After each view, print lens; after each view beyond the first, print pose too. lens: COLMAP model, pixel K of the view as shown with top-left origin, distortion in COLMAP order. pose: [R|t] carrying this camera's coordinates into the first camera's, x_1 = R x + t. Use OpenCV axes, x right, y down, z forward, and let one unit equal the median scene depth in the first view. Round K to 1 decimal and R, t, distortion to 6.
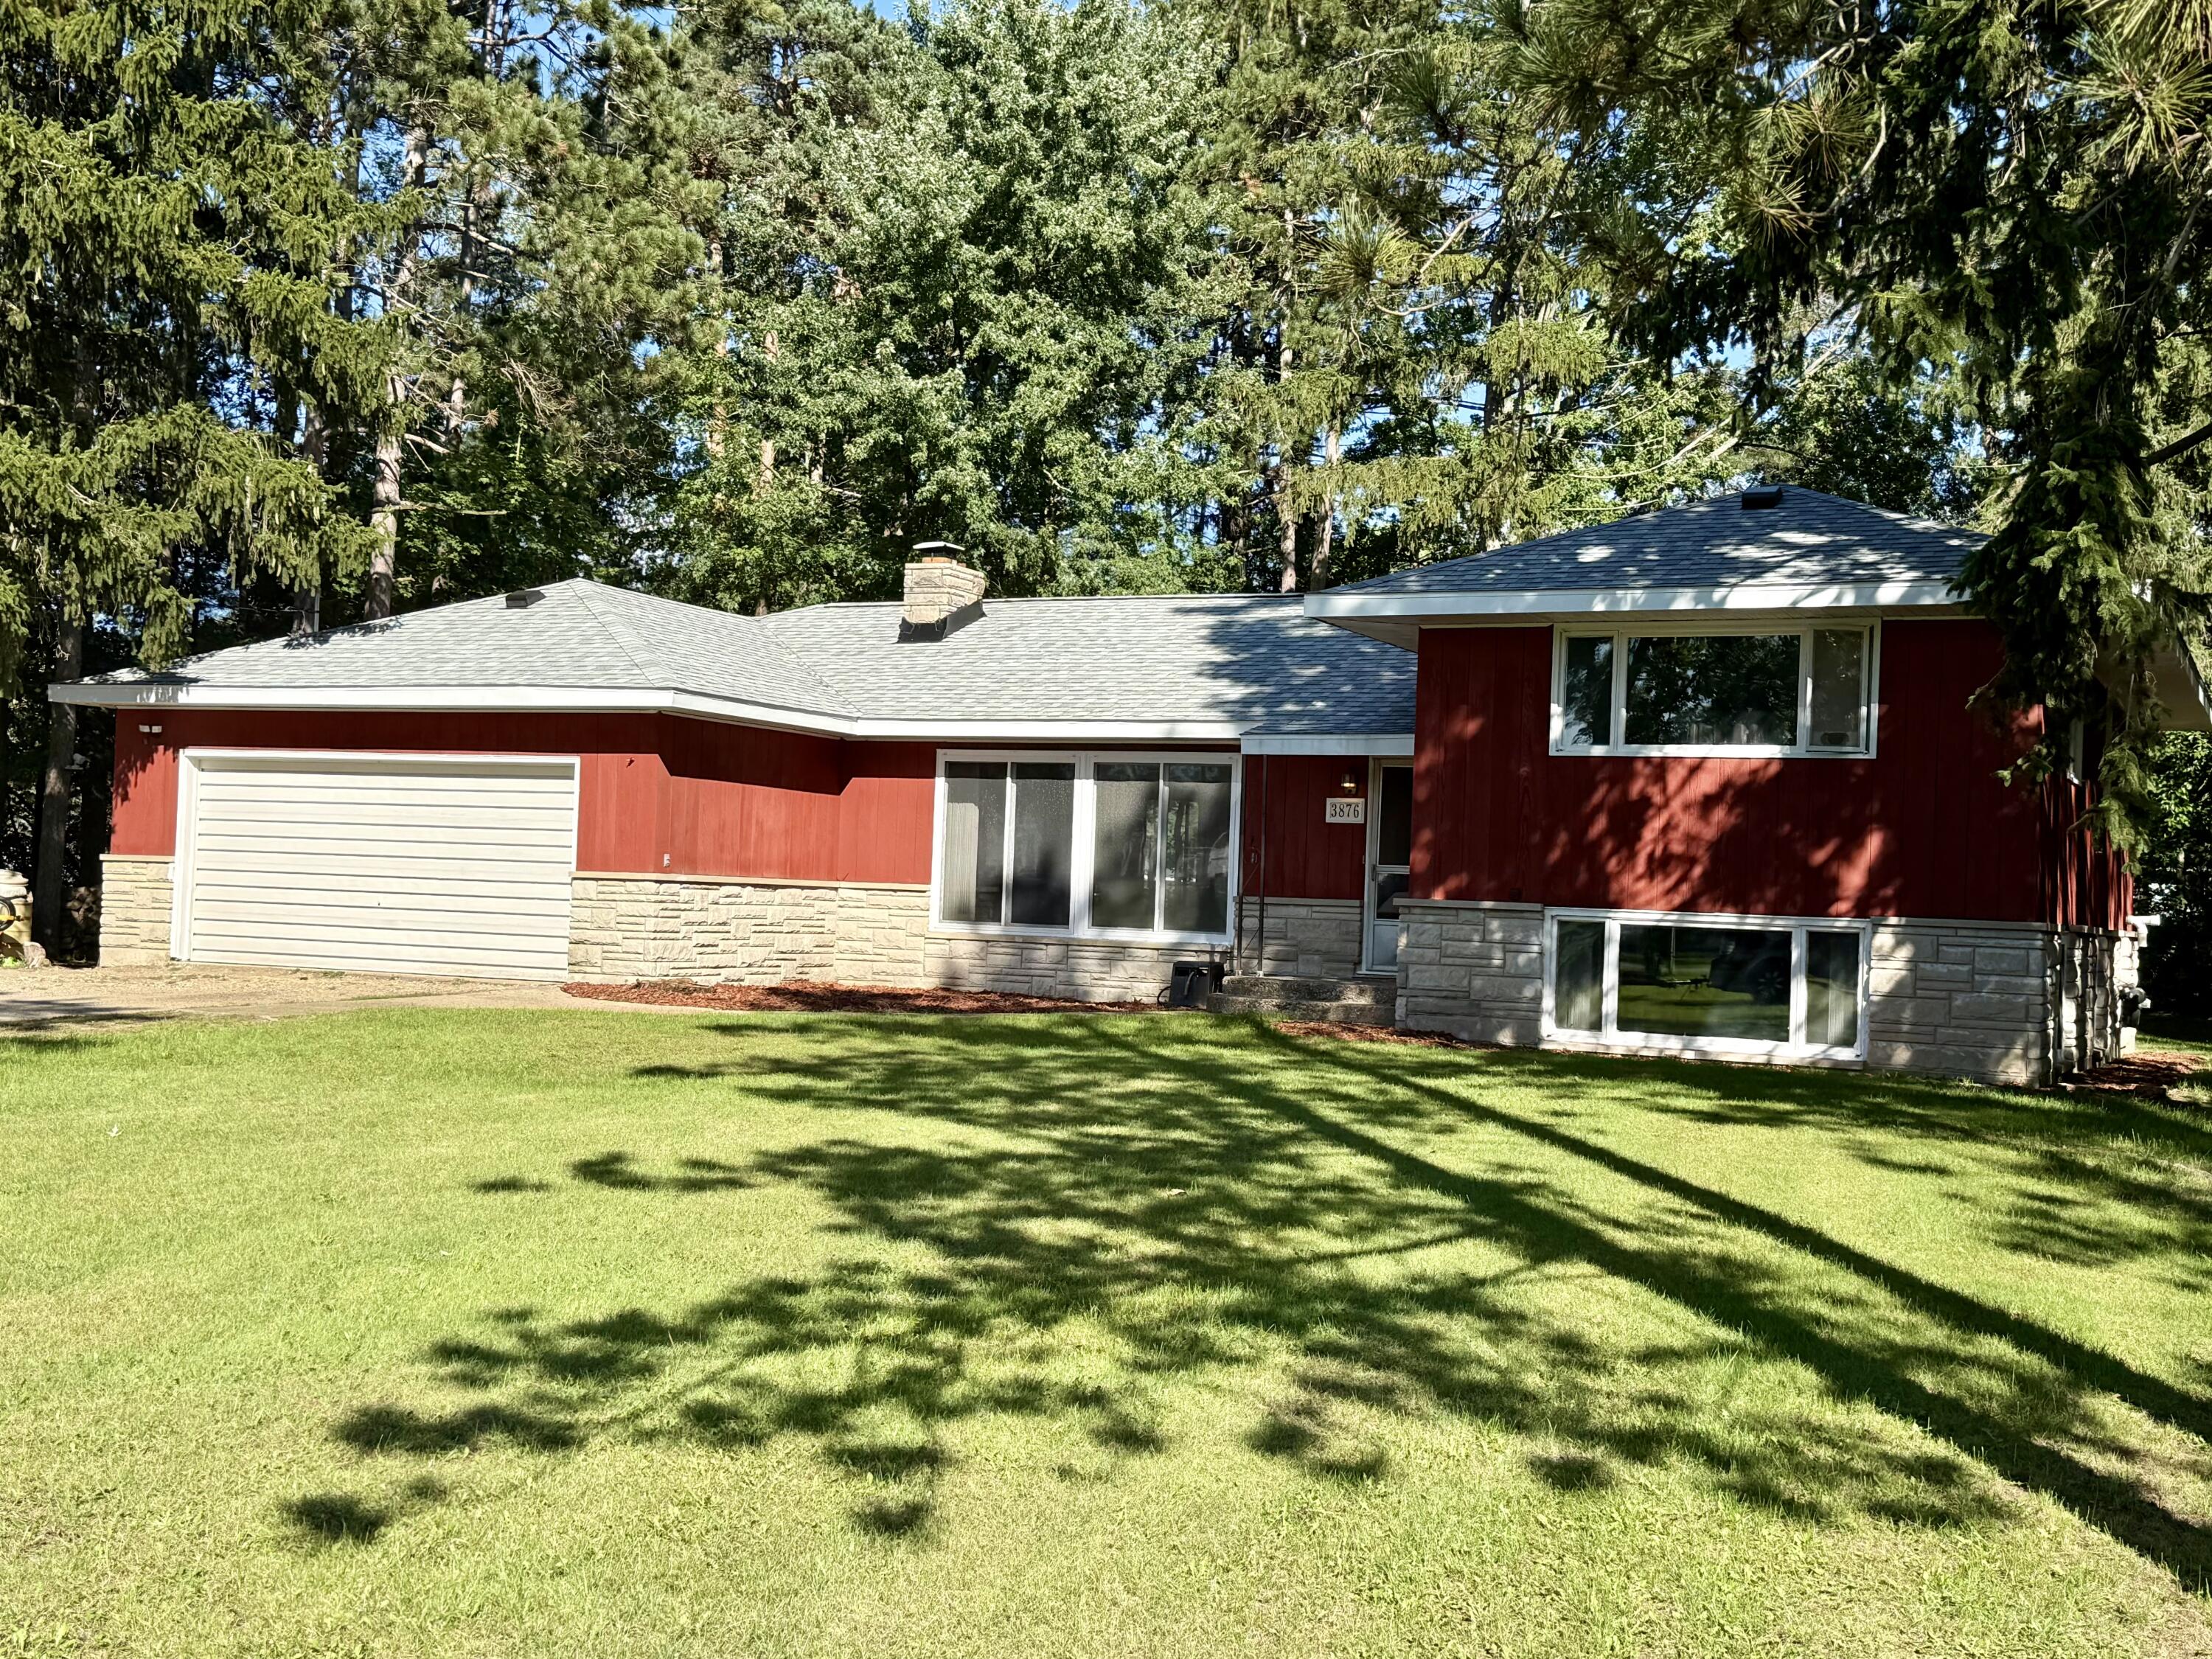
lens RADIAL K [[2555.7, 0, 1104.3], [0, 2555.7, 848.0], [0, 0, 1]] dist [0.084729, 0.000000]
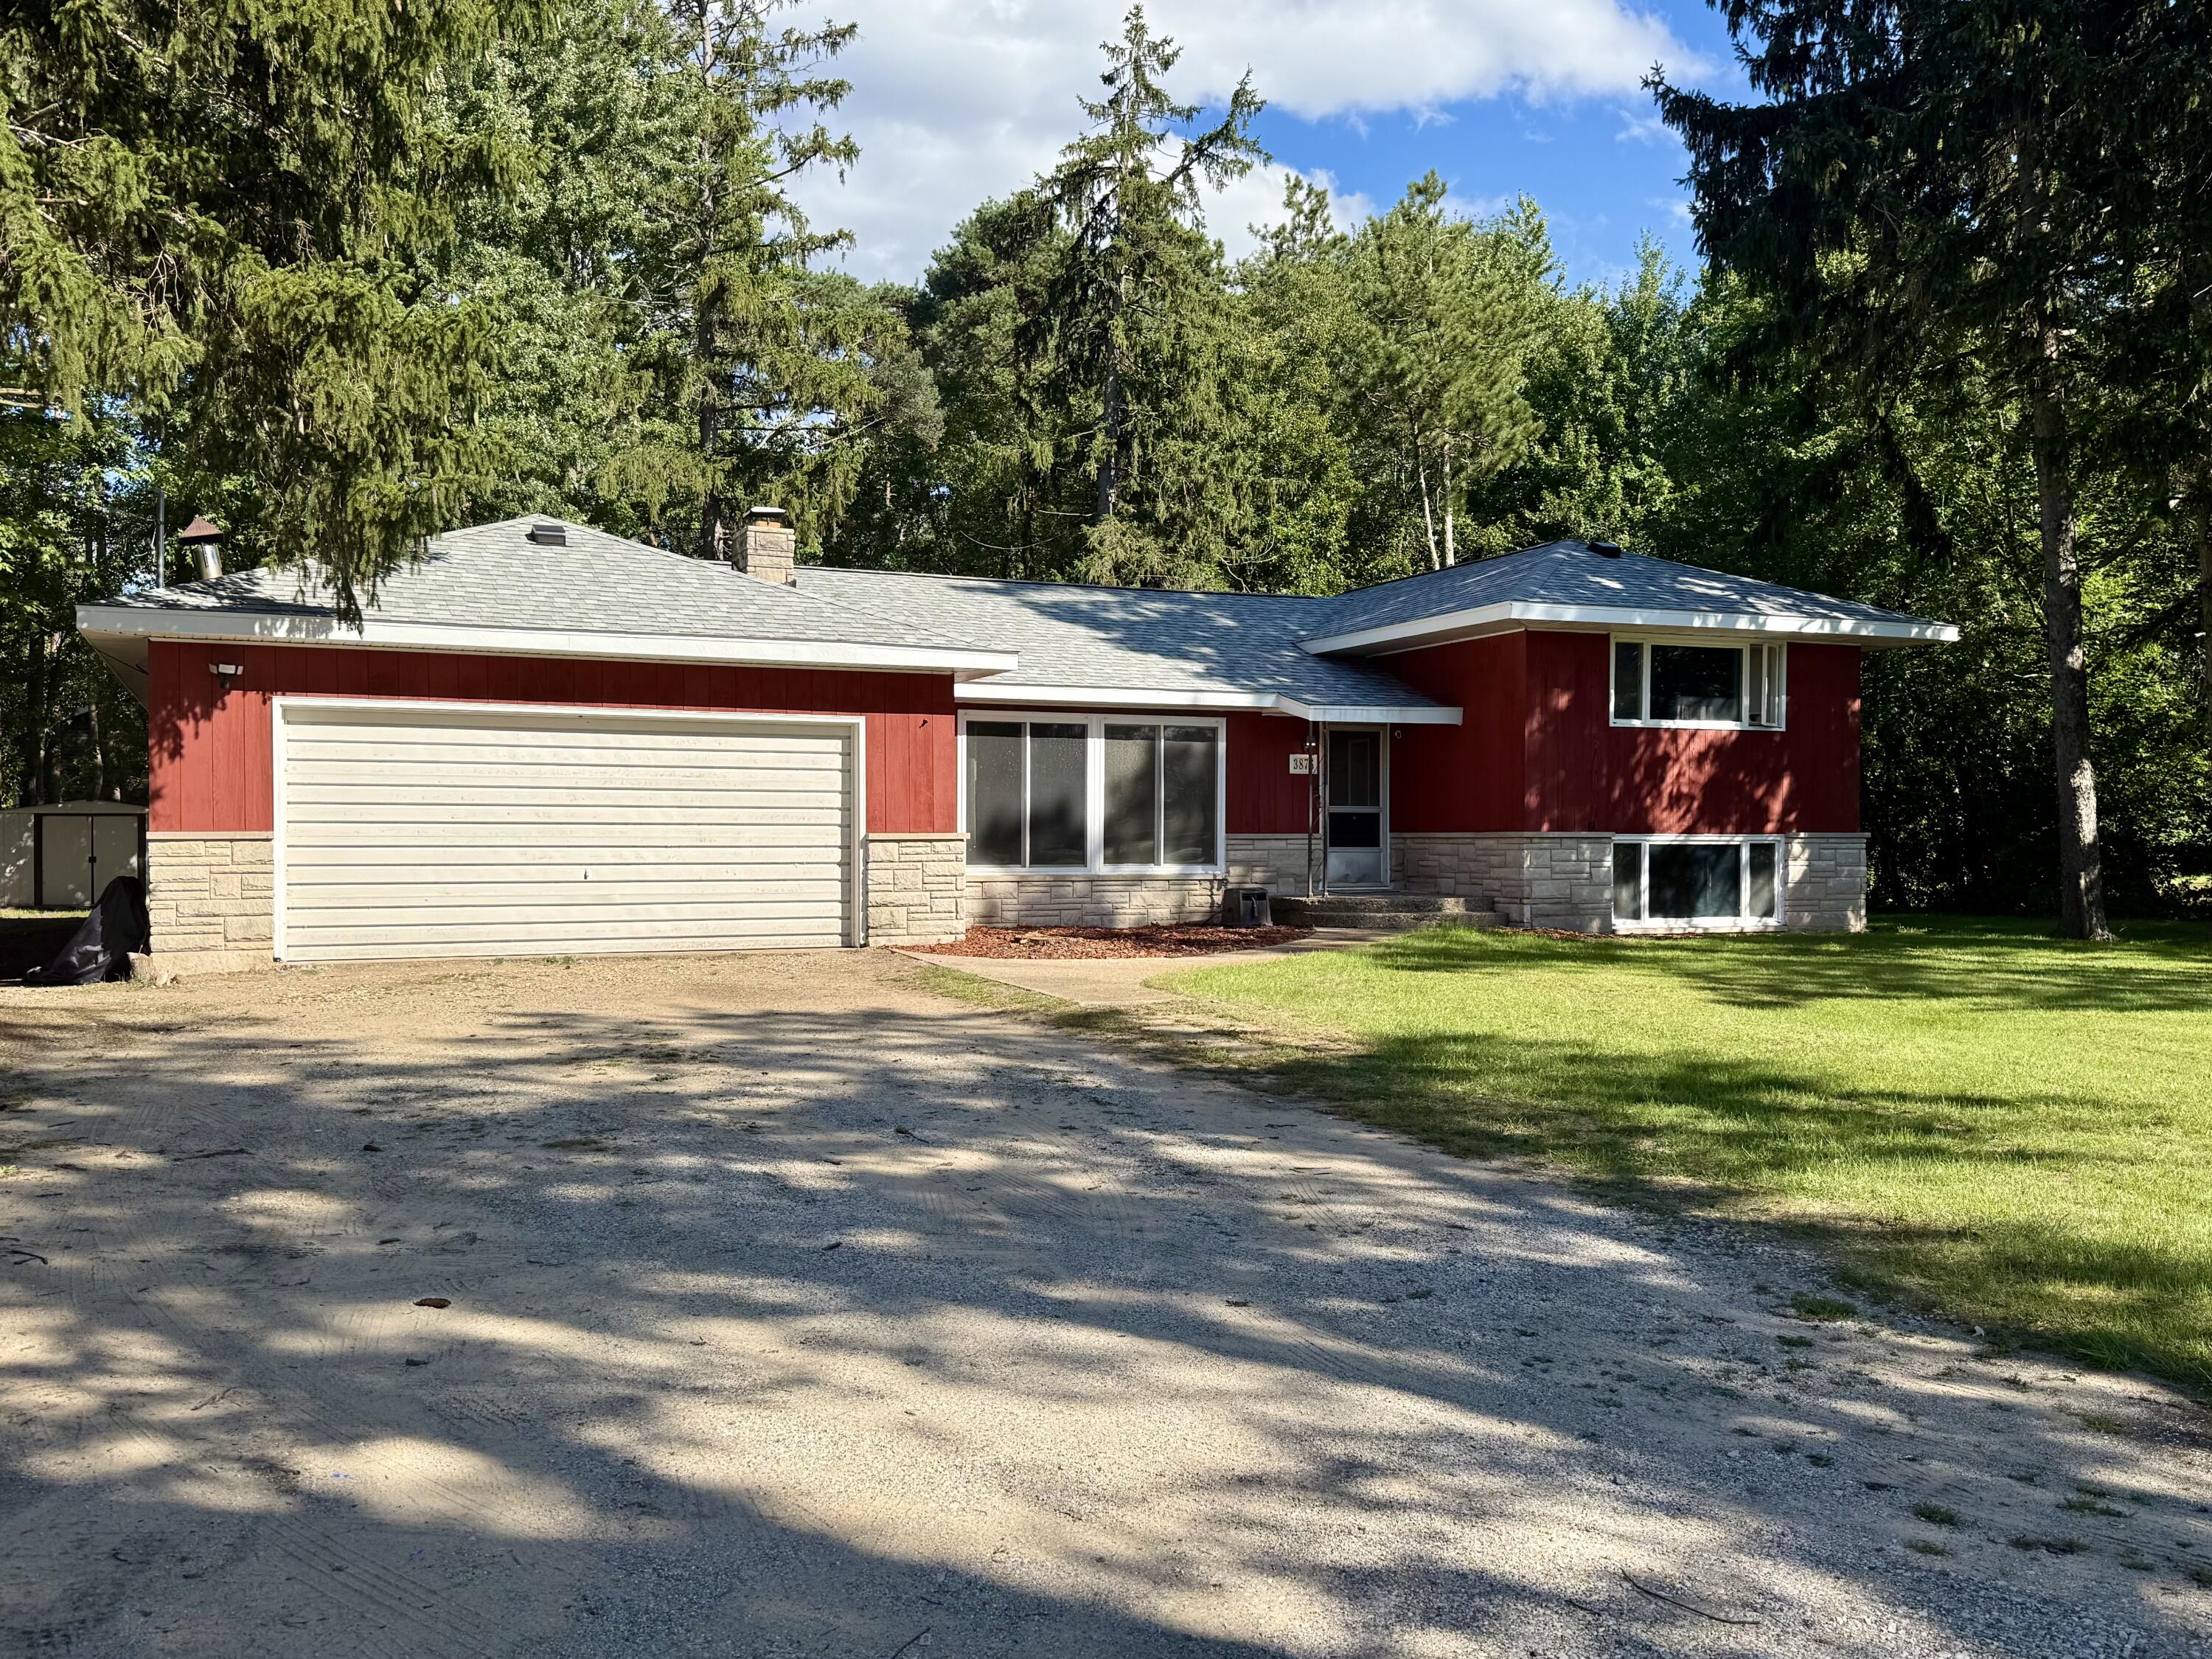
lens RADIAL K [[1902.3, 0, 1106.9], [0, 1902.3, 859.7], [0, 0, 1]] dist [0.084533, -0.021106]
pose [[0.652212, -0.046345, 0.756618, -0.657957], [0.010466, 0.998585, 0.052144, -0.016802], [-0.757964, -0.026091, 0.651774, 0.428450]]
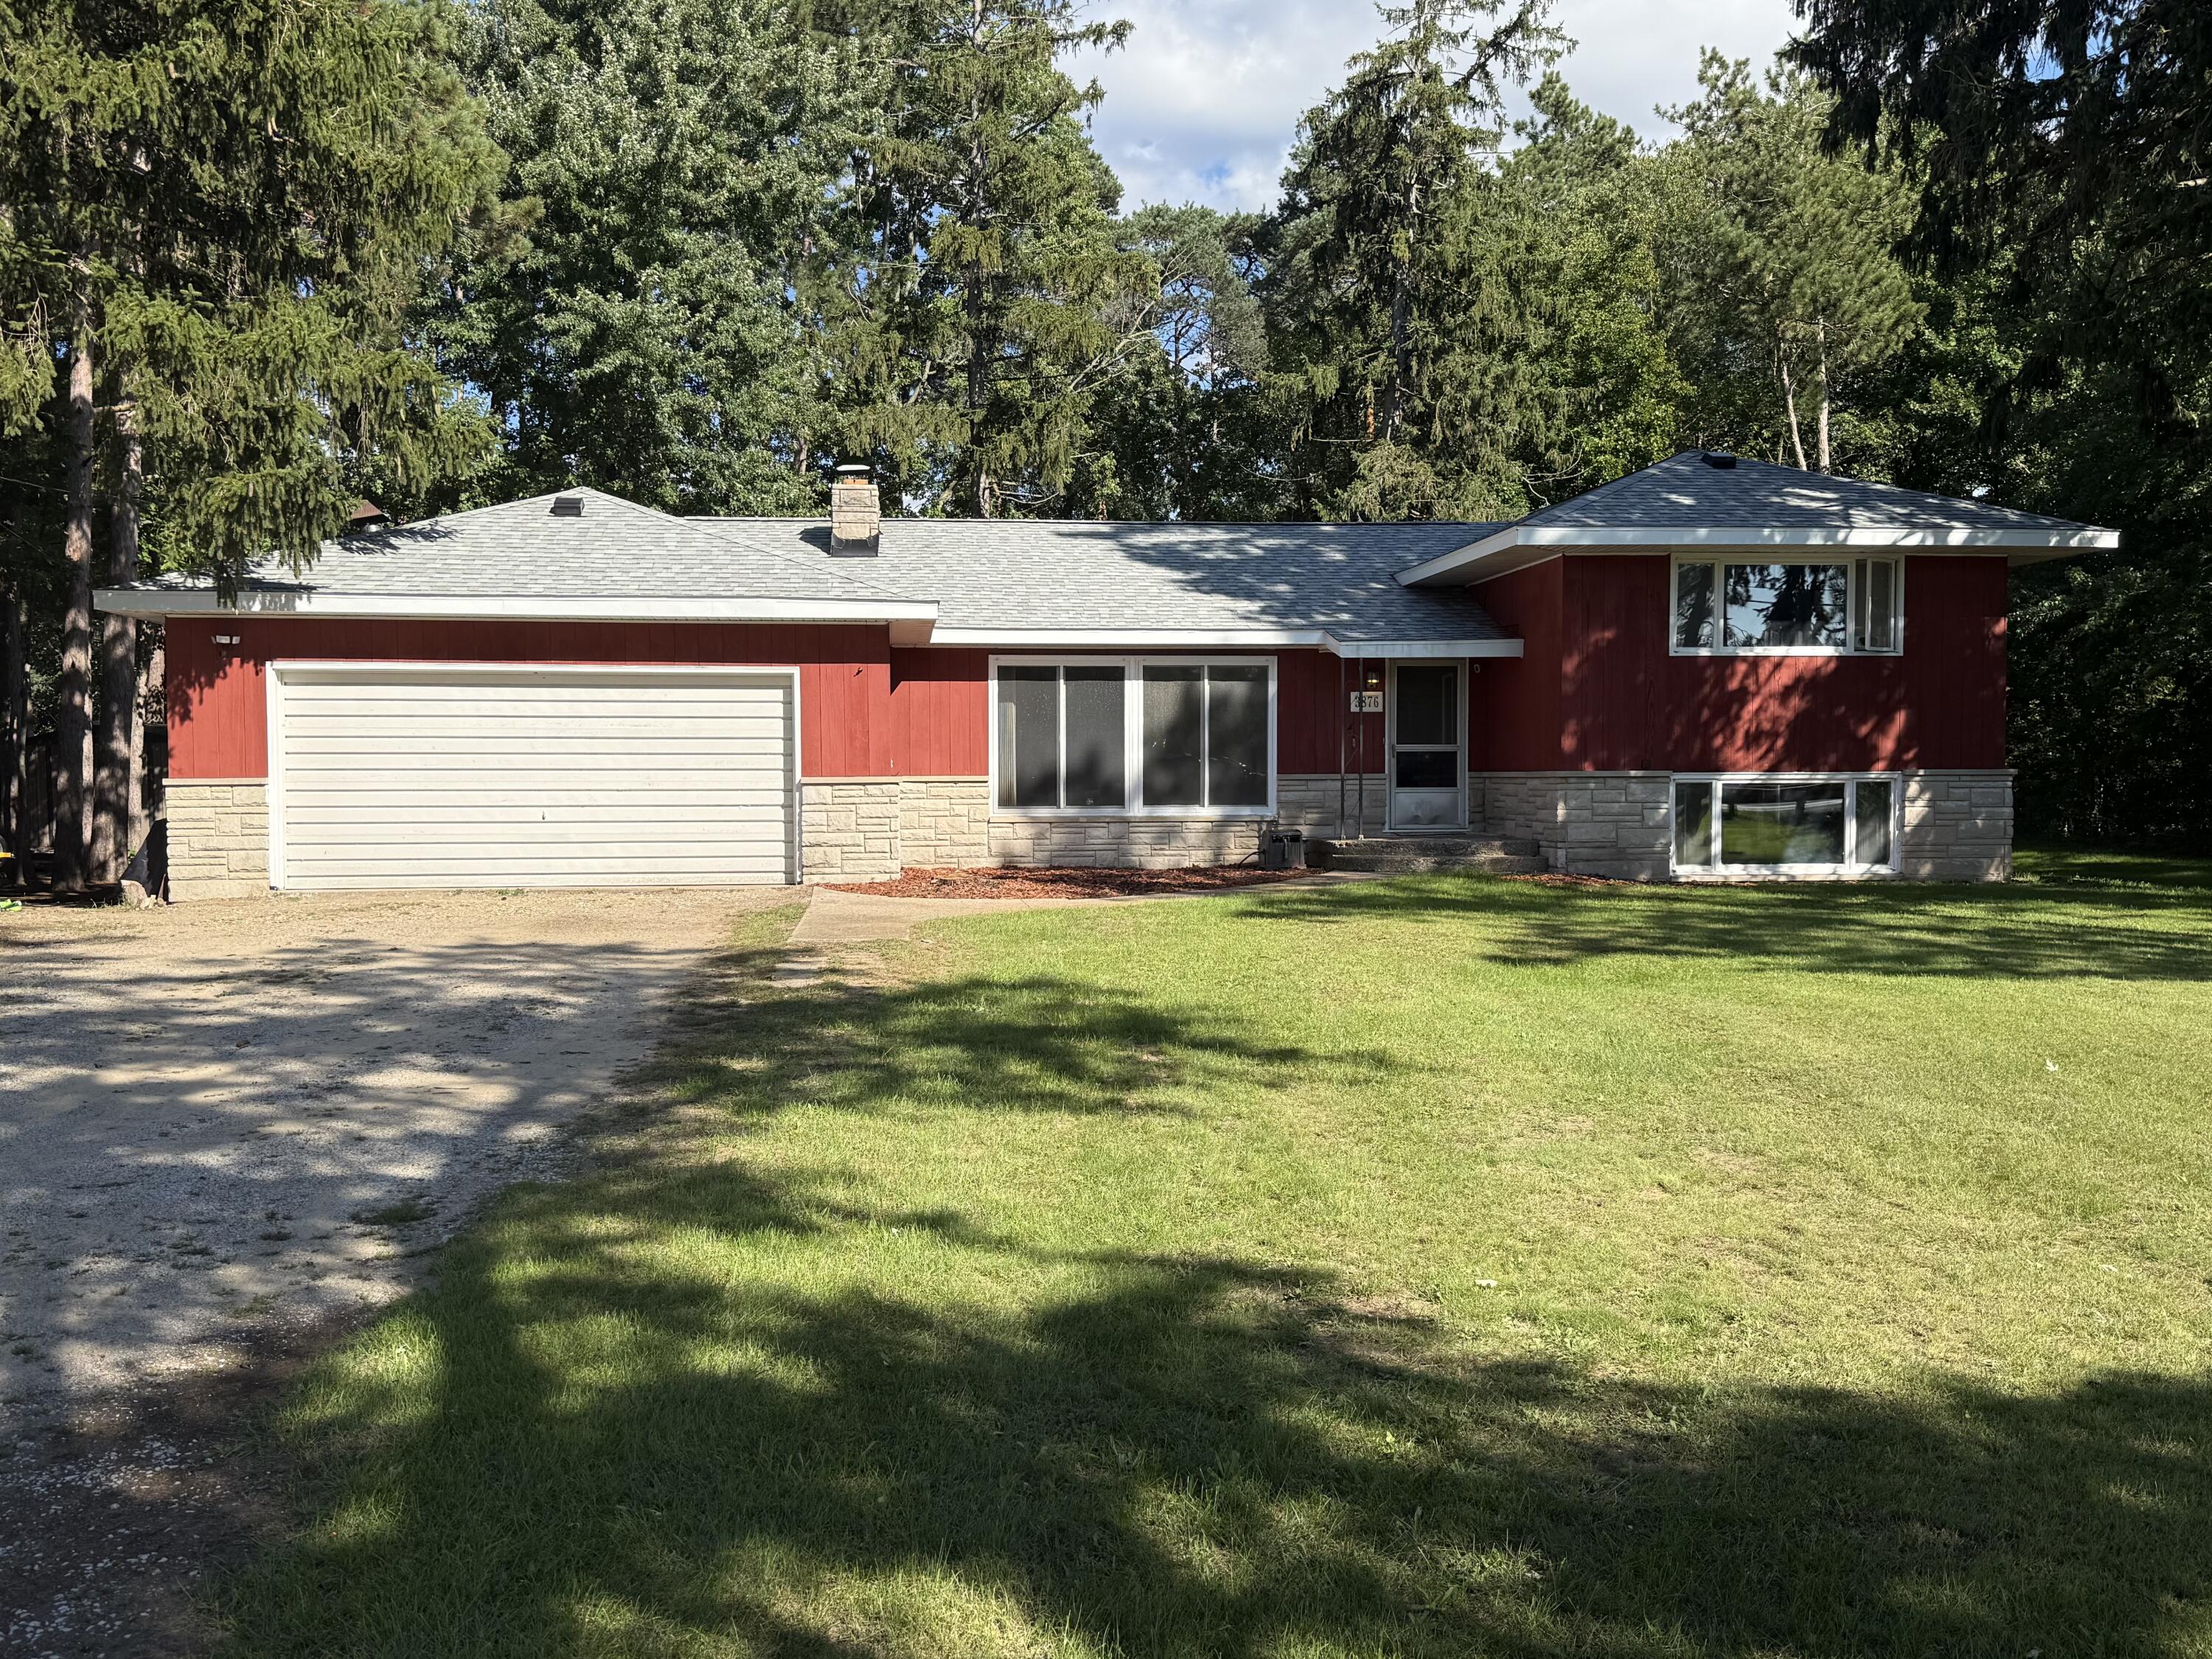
lens RADIAL K [[1947.8, 0, 1088.9], [0, 1947.8, 840.6], [0, 0, 1]] dist [0.110134, -0.160839]
pose [[0.850861, -0.059131, 0.522053, -0.492000], [0.025510, 0.997124, 0.071363, -0.017823], [-0.524772, -0.047403, 0.849922, 0.248768]]
